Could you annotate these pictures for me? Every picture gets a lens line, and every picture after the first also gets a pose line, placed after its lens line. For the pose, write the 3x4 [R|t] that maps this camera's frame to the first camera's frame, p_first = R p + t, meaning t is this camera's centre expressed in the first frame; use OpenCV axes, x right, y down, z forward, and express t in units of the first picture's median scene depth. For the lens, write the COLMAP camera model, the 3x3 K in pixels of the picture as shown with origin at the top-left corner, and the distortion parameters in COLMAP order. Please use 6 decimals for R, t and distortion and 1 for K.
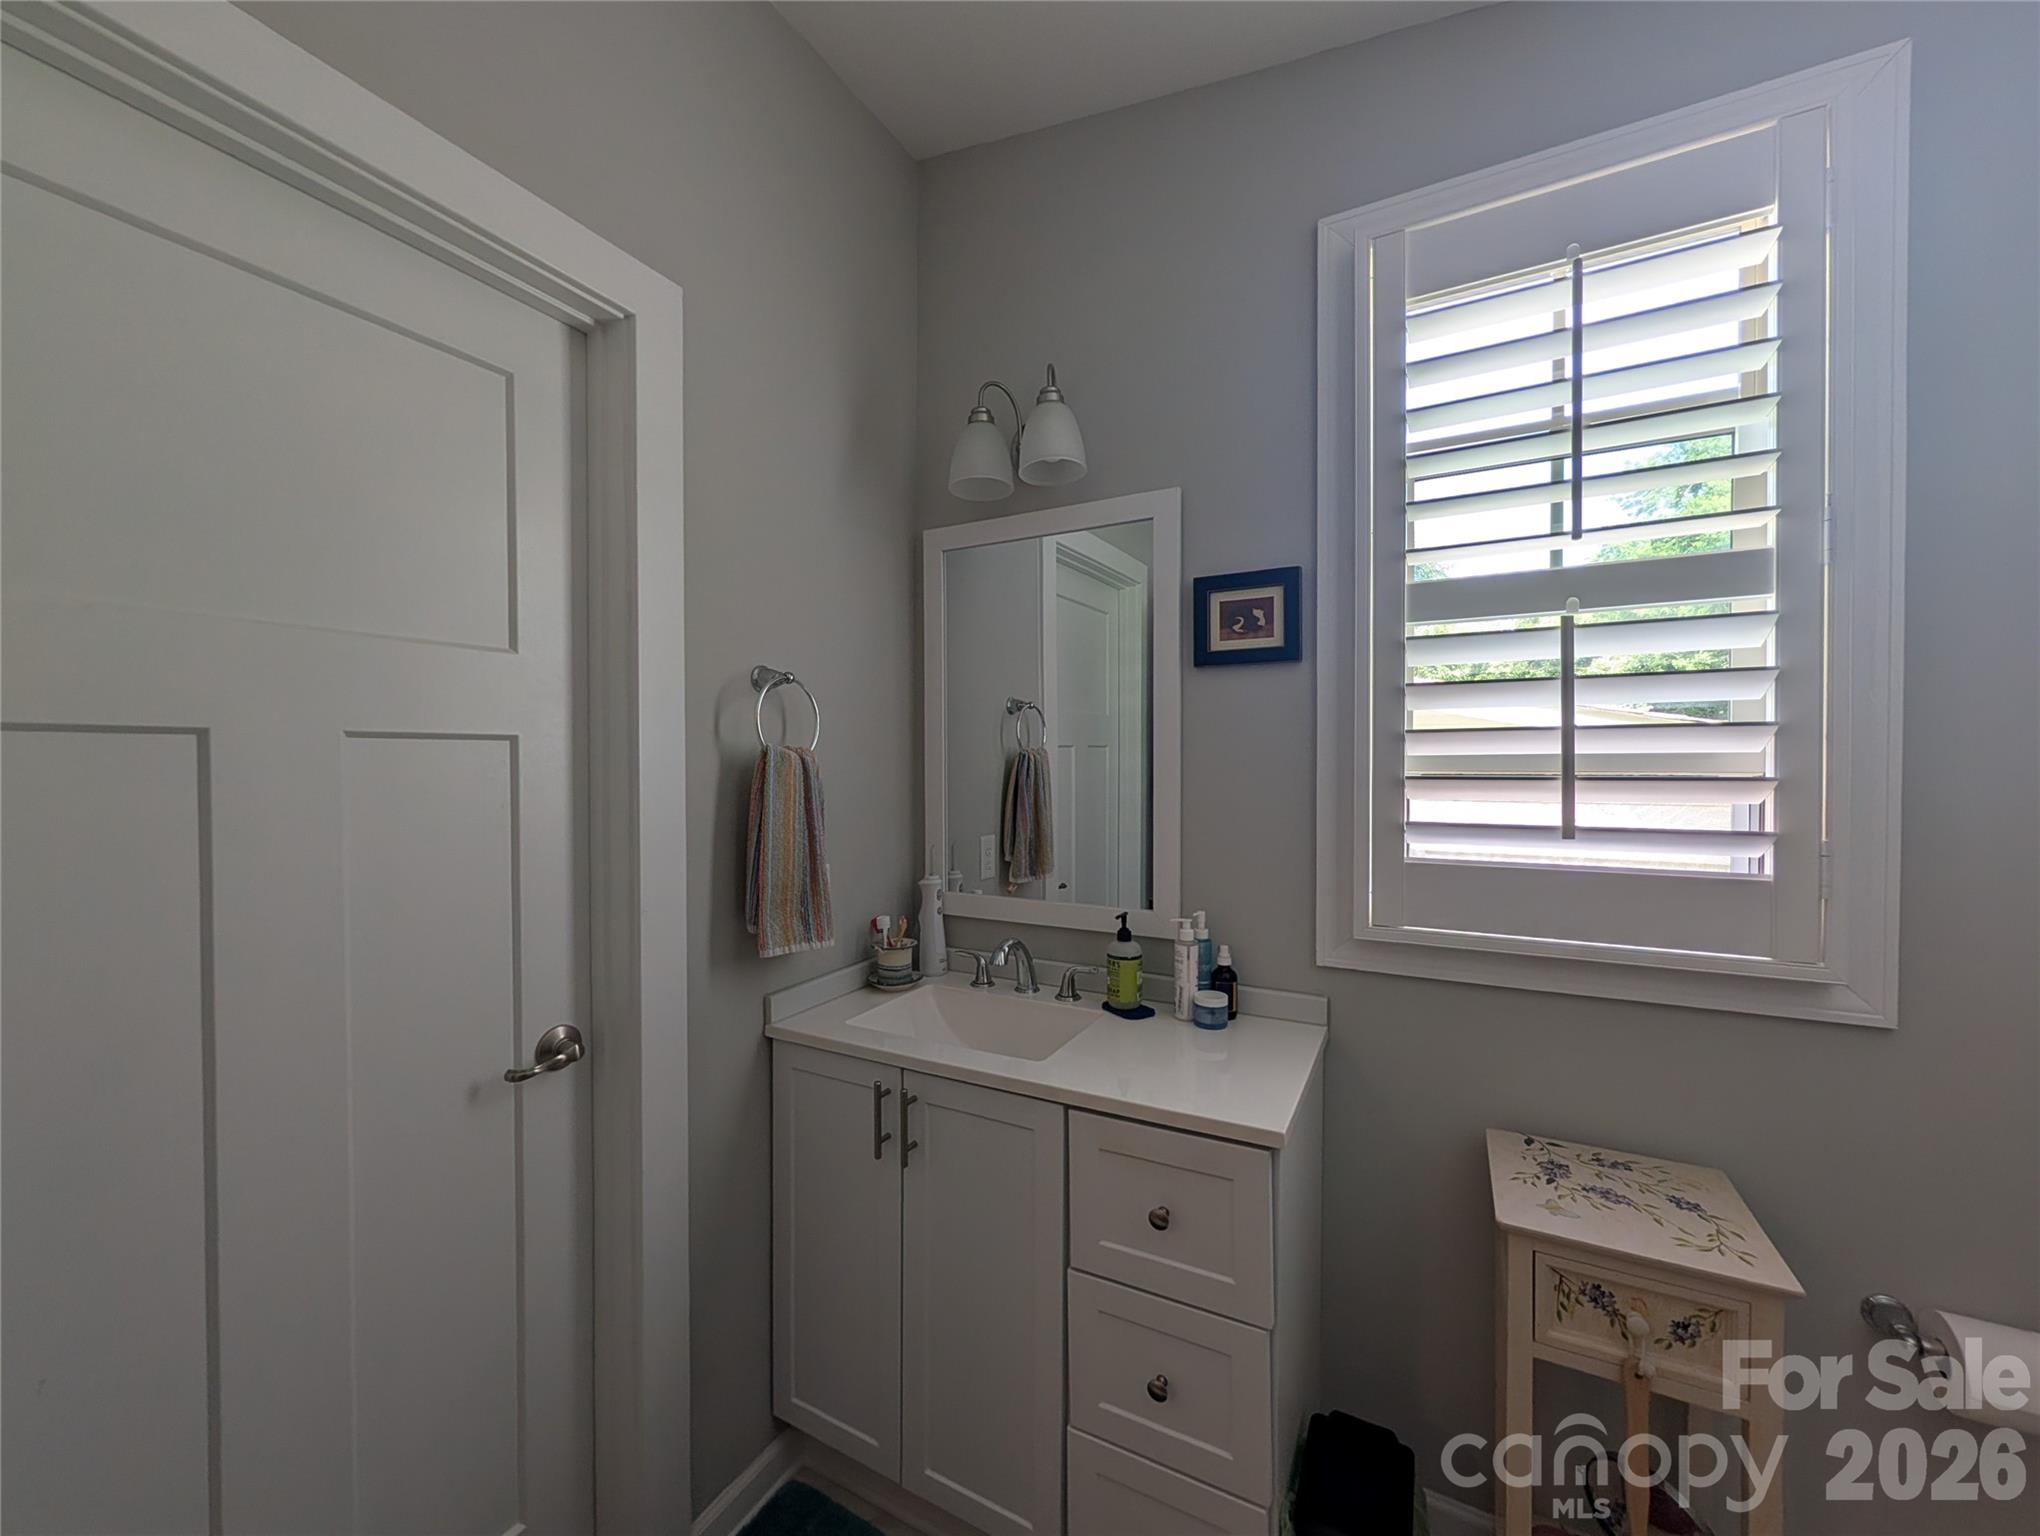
lens RADIAL K [[790.1, 0, 1010.8], [0, 790.1, 766.0], [0, 0, 1]] dist [-0.002356, 0.000956]
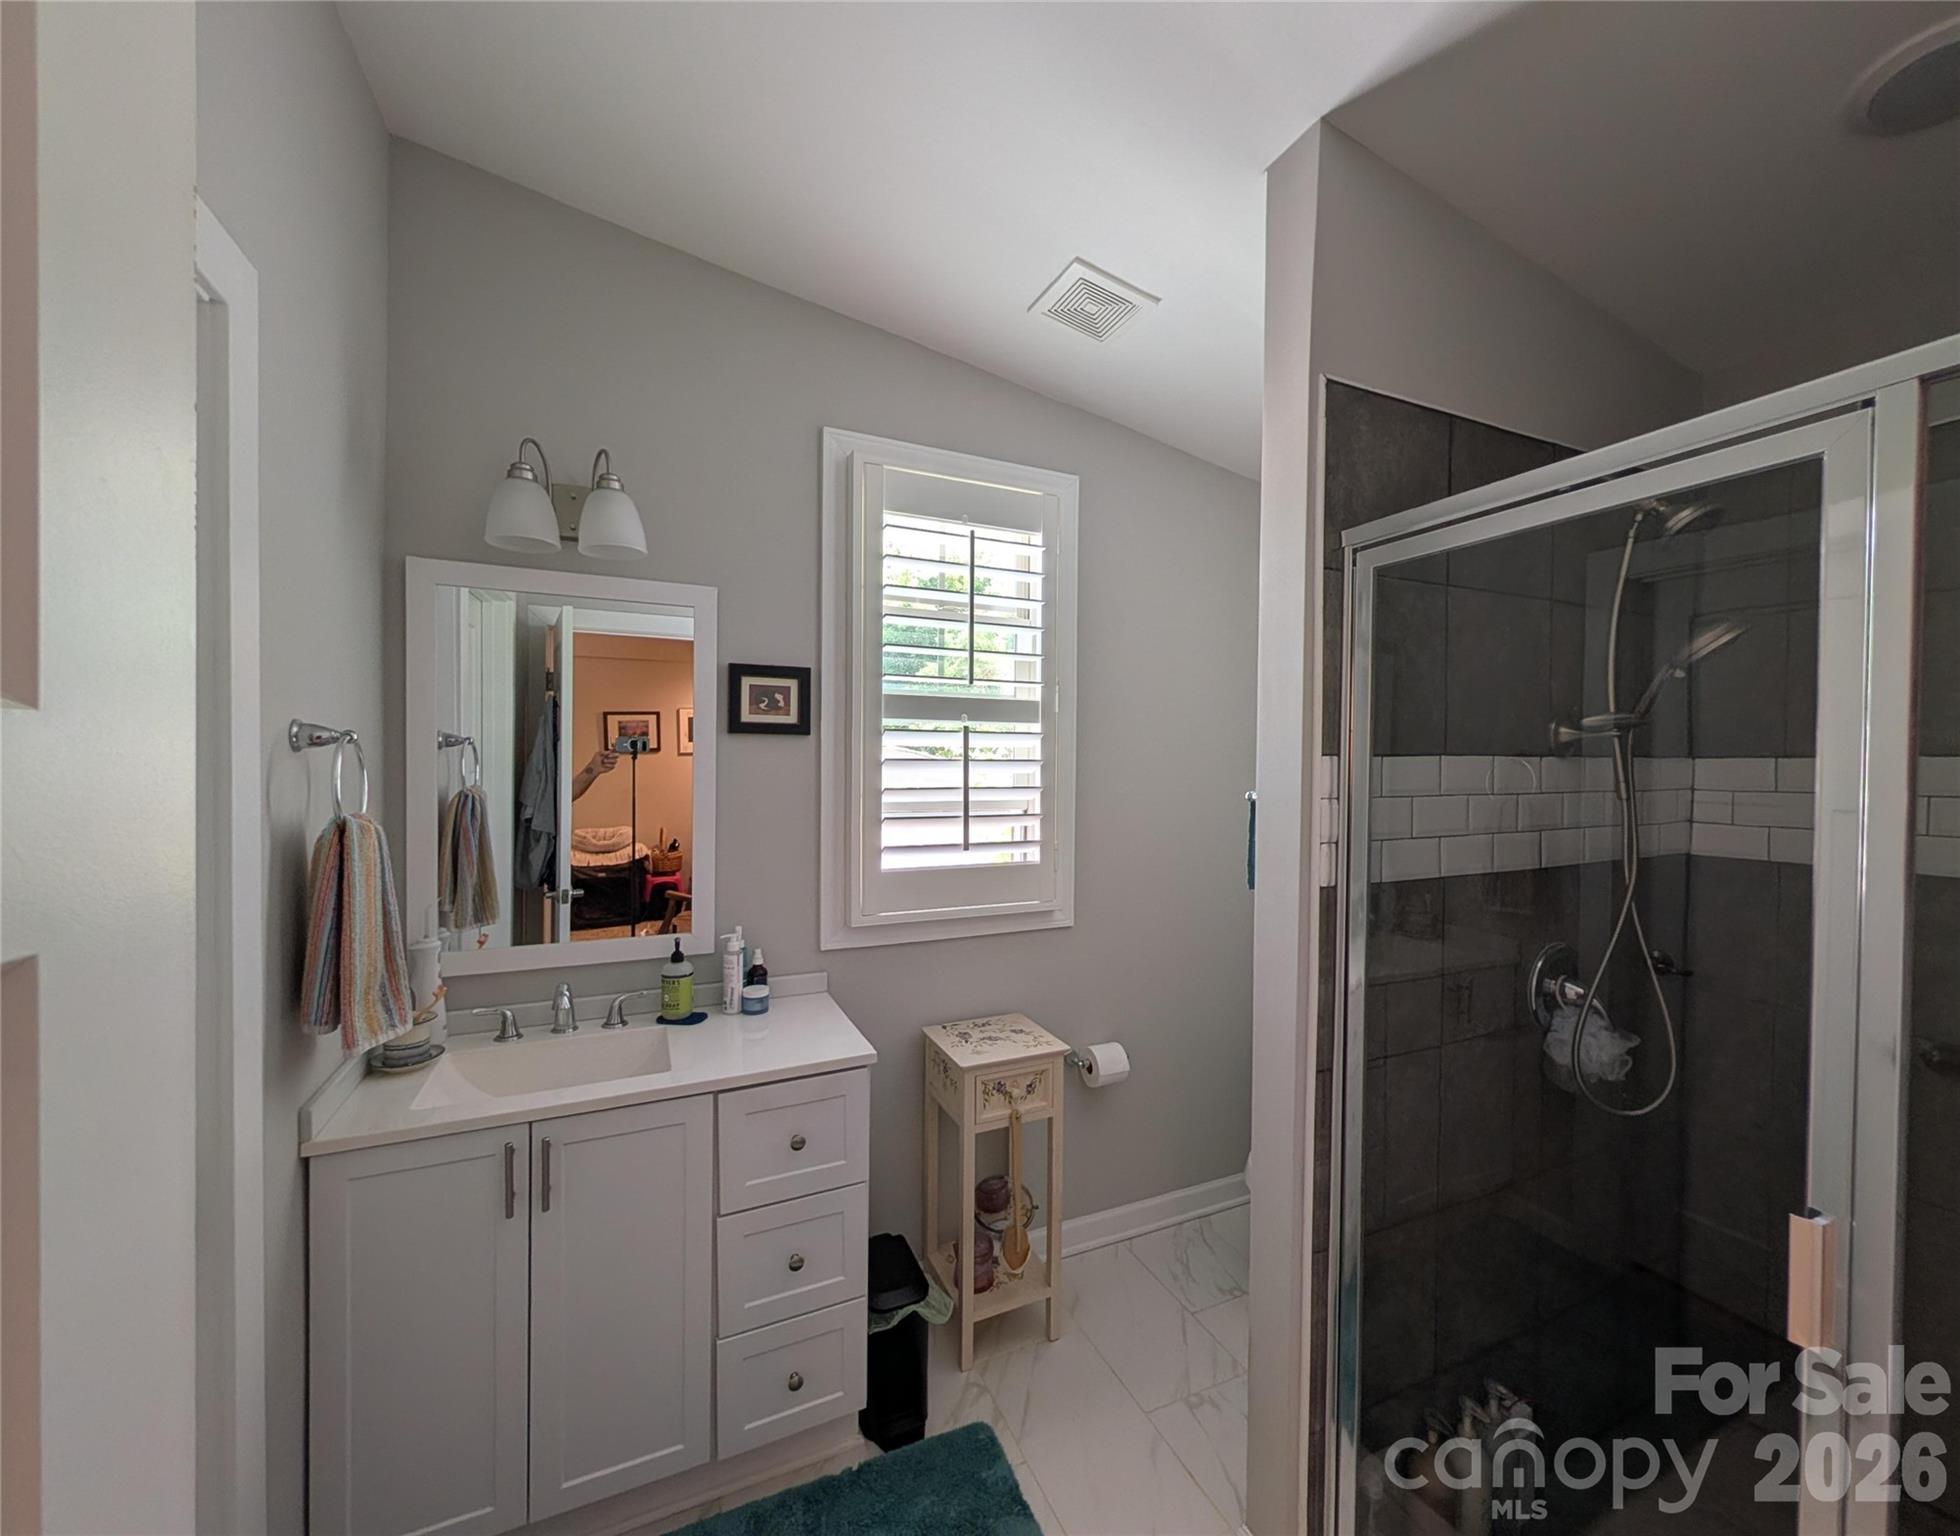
lens RADIAL K [[817.8, 0, 1000.9], [0, 817.8, 757.9], [0, 0, 1]] dist [0.003800, 0.000125]
pose [[0.591872, 0.003400, 0.806025, -0.646073], [-0.005668, 0.999984, -0.000057, -0.101990], [-0.806012, -0.004535, 0.591882, -0.139285]]
